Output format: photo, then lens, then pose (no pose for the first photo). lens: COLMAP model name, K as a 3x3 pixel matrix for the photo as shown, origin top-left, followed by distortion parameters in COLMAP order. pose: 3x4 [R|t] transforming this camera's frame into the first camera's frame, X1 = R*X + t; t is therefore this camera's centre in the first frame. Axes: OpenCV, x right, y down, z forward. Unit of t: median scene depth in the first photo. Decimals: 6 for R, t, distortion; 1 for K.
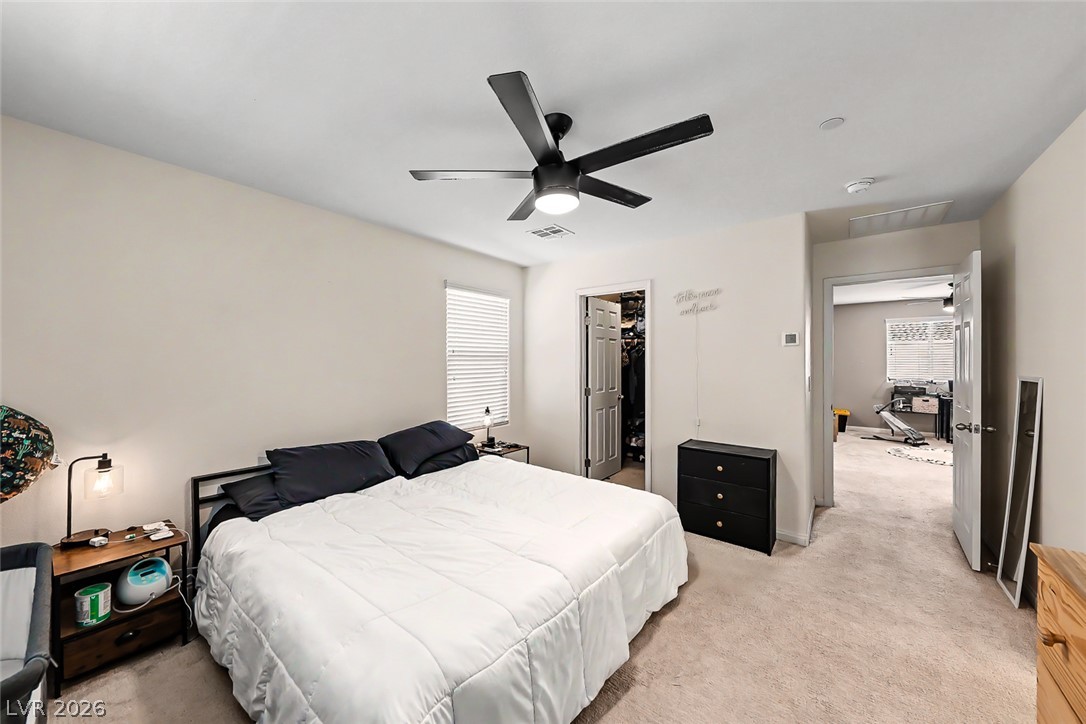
lens RADIAL K [[378.7, 0, 542.8], [0, 378.7, 361.5], [0, 0, 1]] dist [0.007786, -0.002690]
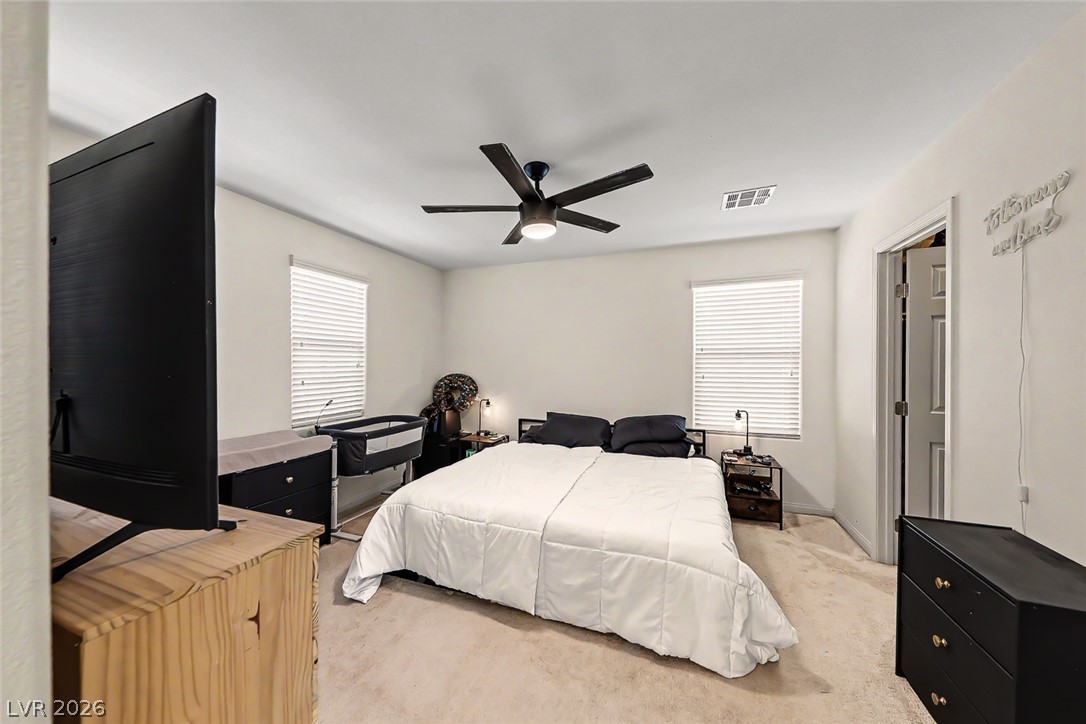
lens RADIAL K [[378.7, 0, 539.5], [0, 378.7, 363.5], [0, 0, 1]] dist [0.007786, -0.002690]
pose [[0.298229, 0.001281, -0.954494, 0.597655], [-0.000676, 0.999999, 0.001131, 0.009116], [0.954494, 0.000307, 0.298229, 0.304184]]
